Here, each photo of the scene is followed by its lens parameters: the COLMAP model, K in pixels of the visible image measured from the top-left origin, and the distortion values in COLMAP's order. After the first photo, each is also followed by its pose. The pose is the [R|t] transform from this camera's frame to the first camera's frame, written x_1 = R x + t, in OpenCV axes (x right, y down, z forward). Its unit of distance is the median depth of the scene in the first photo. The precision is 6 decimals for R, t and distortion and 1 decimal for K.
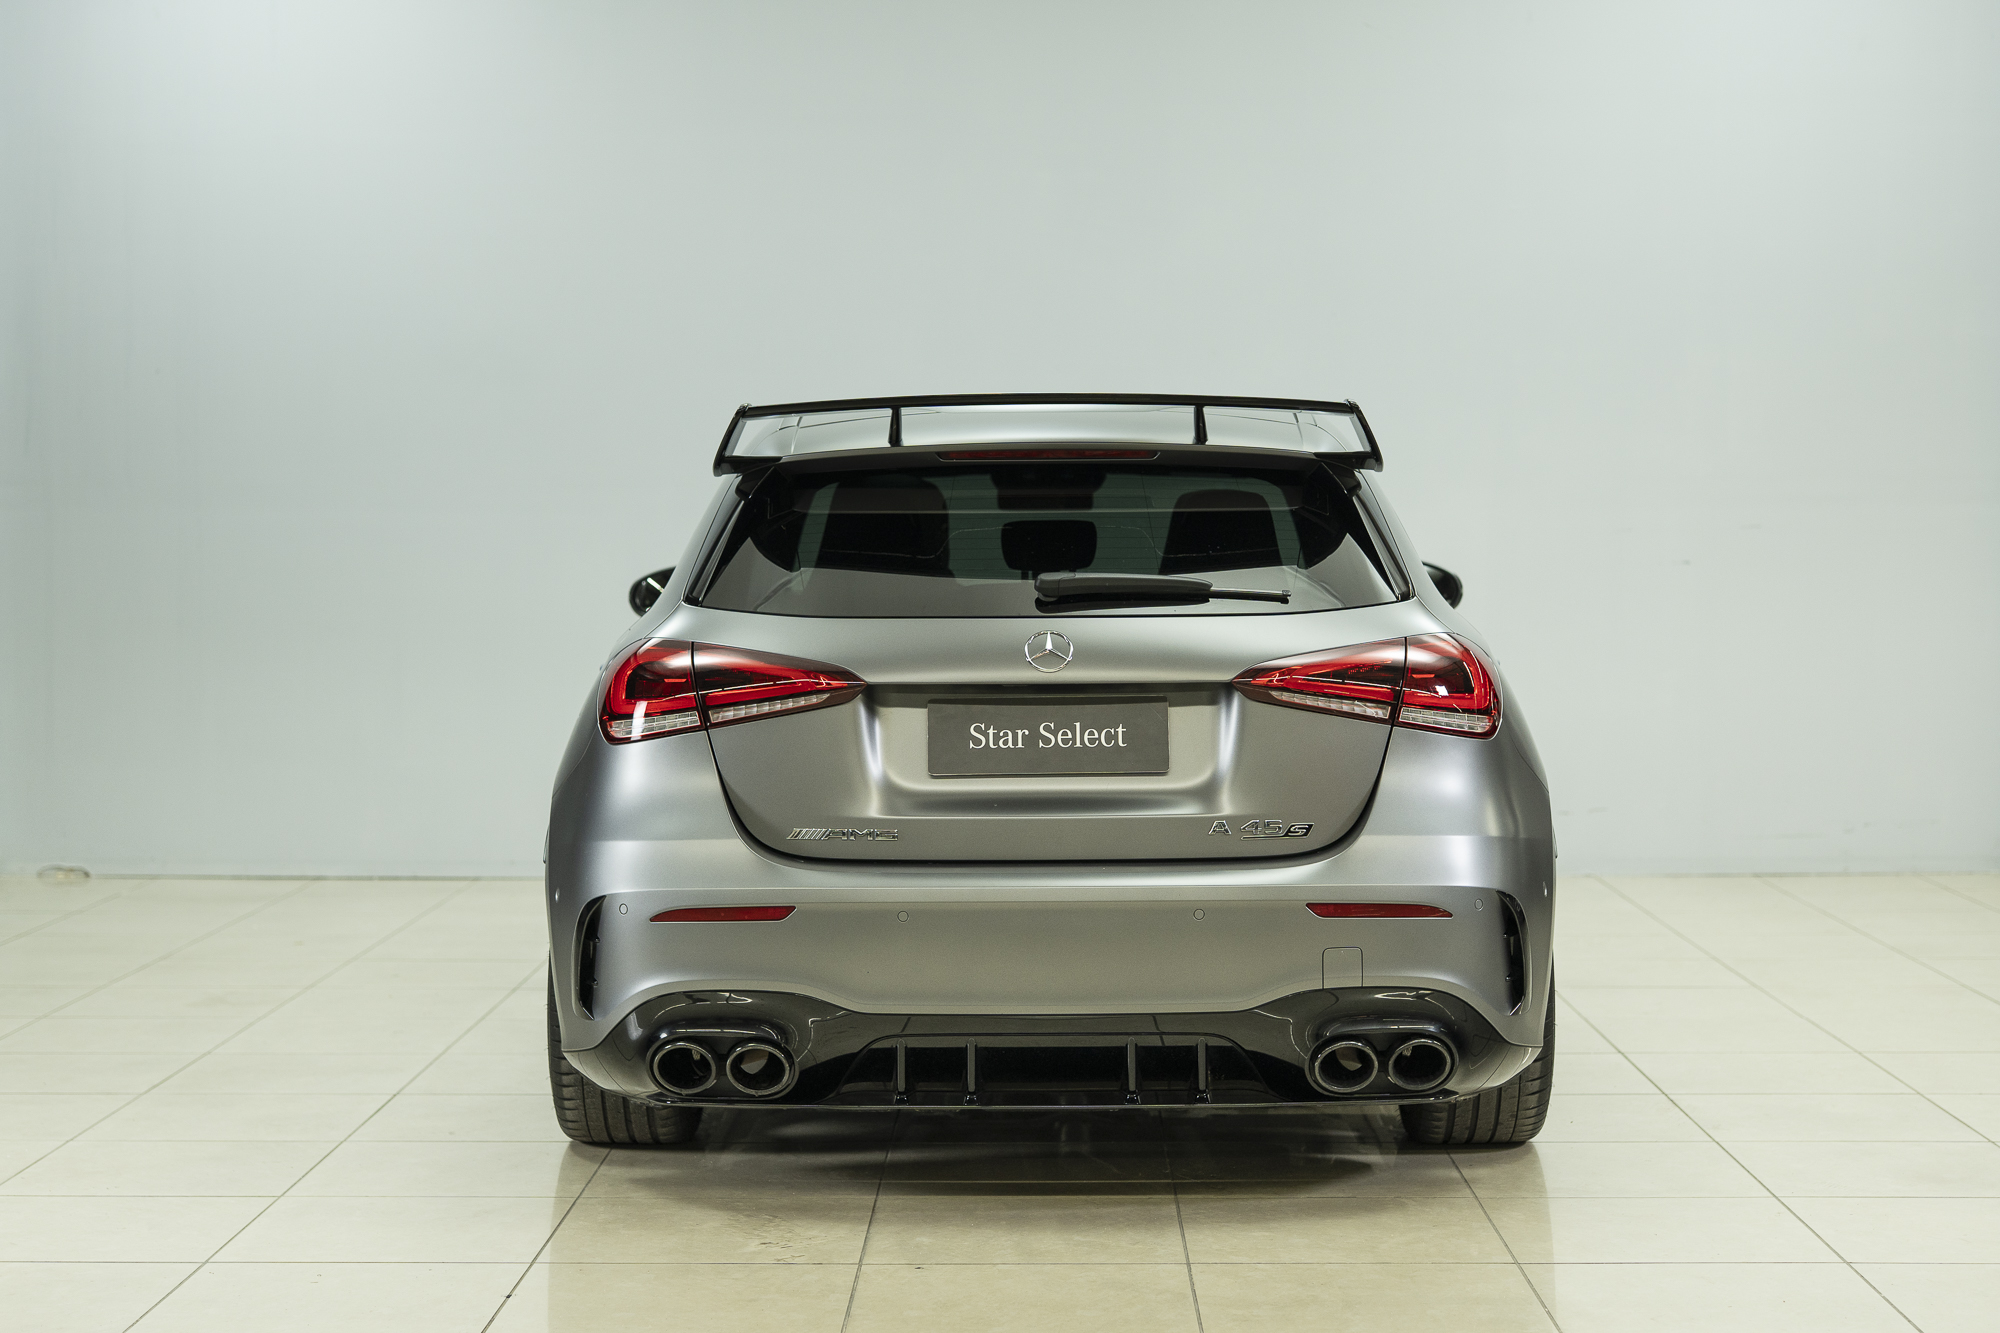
lens RADIAL K [[2970.6, 0, 1000.2], [0, 2970.6, 679.3], [0, 0, 1]] dist [-0.300858, 0.000000]
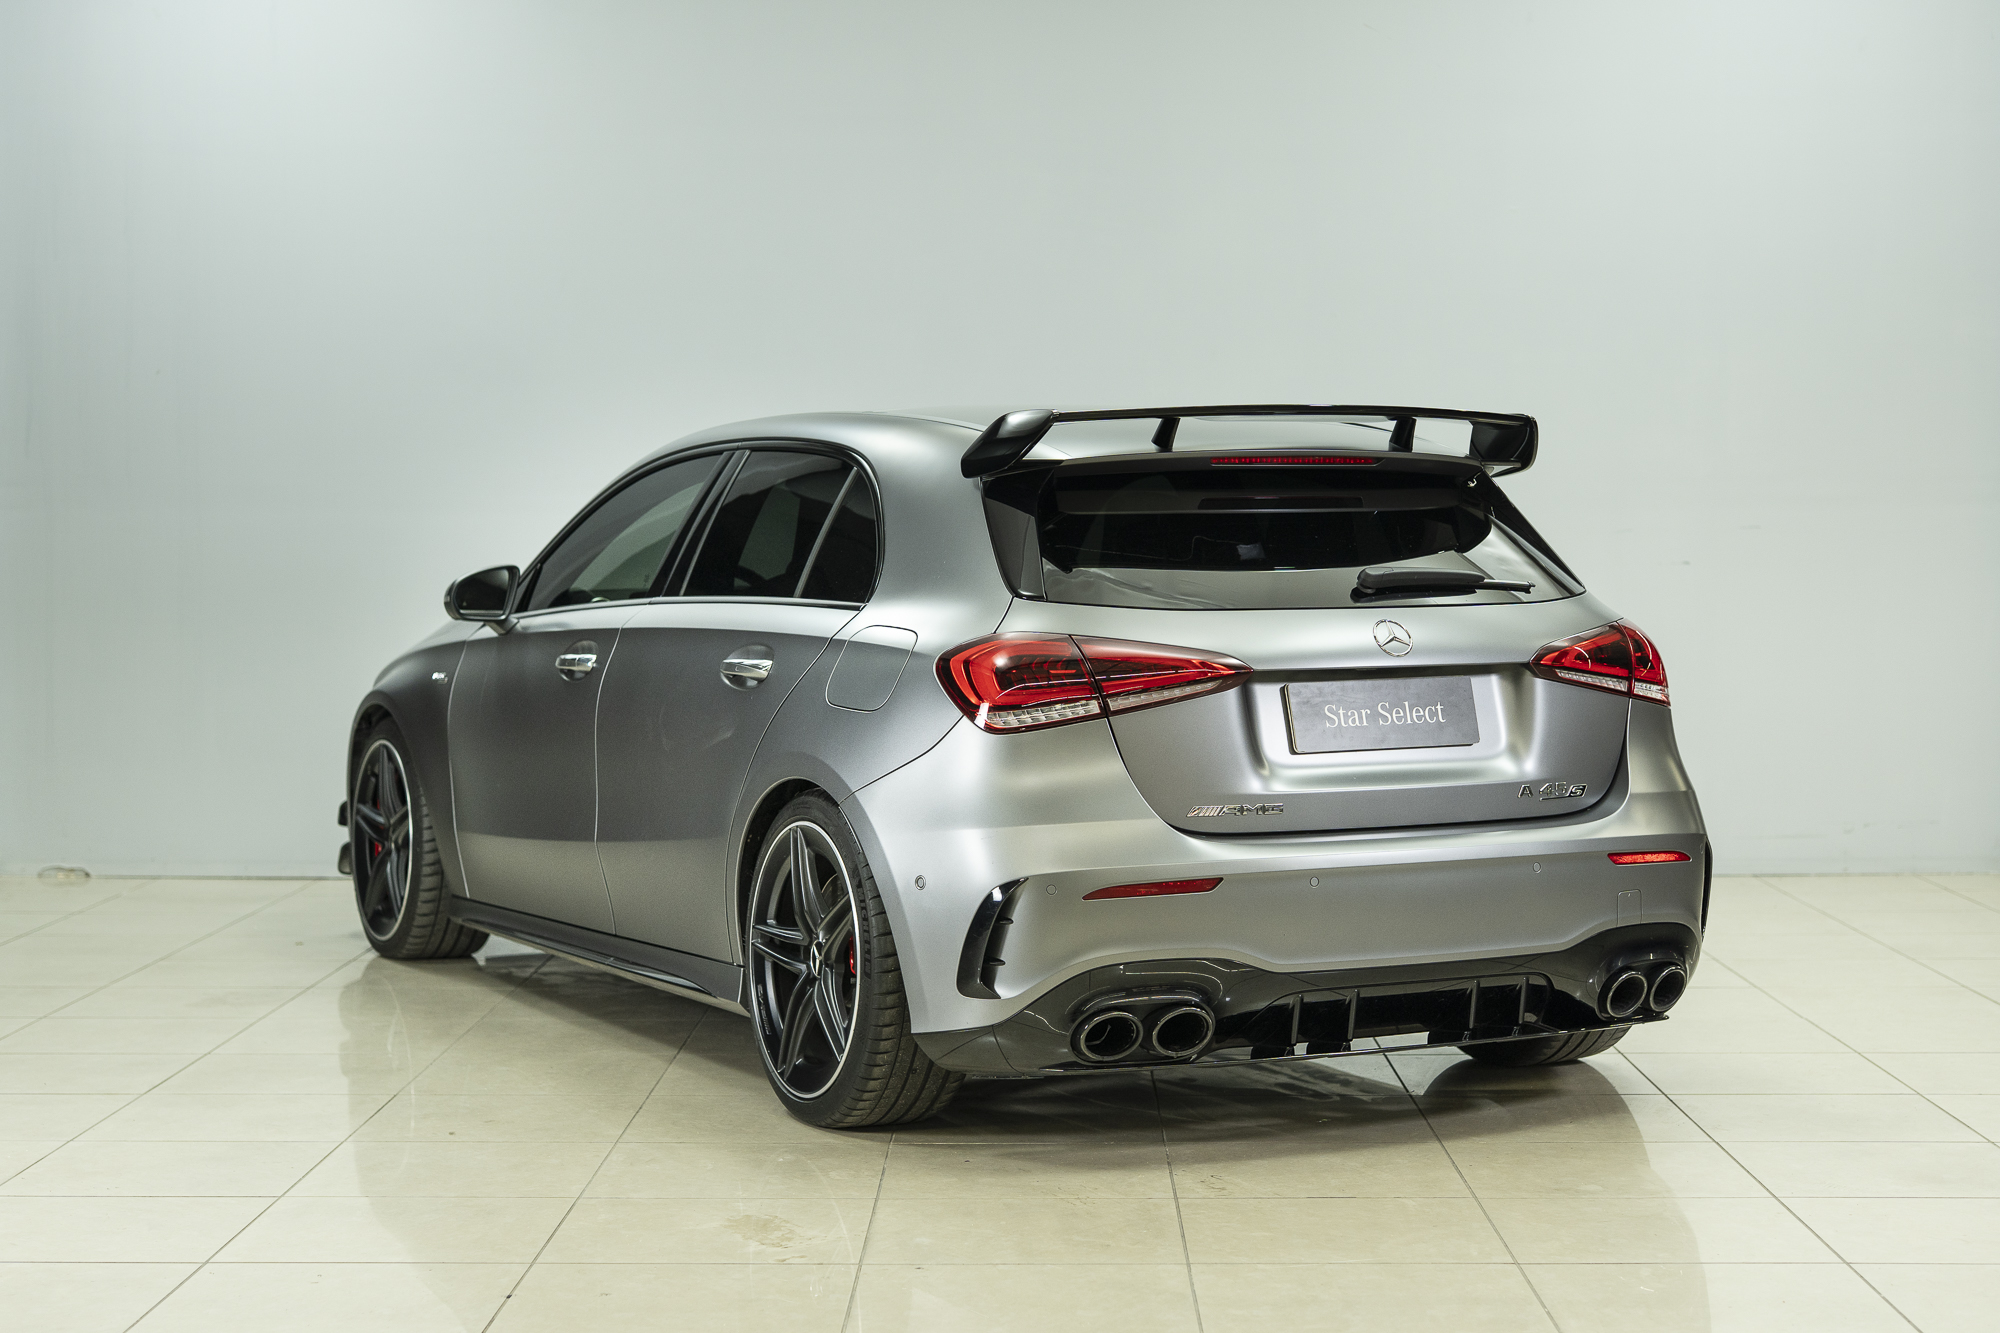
lens RADIAL K [[2970.6, 0, 995.3], [0, 2970.6, 660.3], [0, 0, 1]] dist [-0.300858, 0.000000]
pose [[0.927333, -0.018978, 0.373756, -0.526246], [0.024255, 0.999661, -0.009421, 0.005684], [-0.373450, 0.017802, 0.927479, 0.030378]]
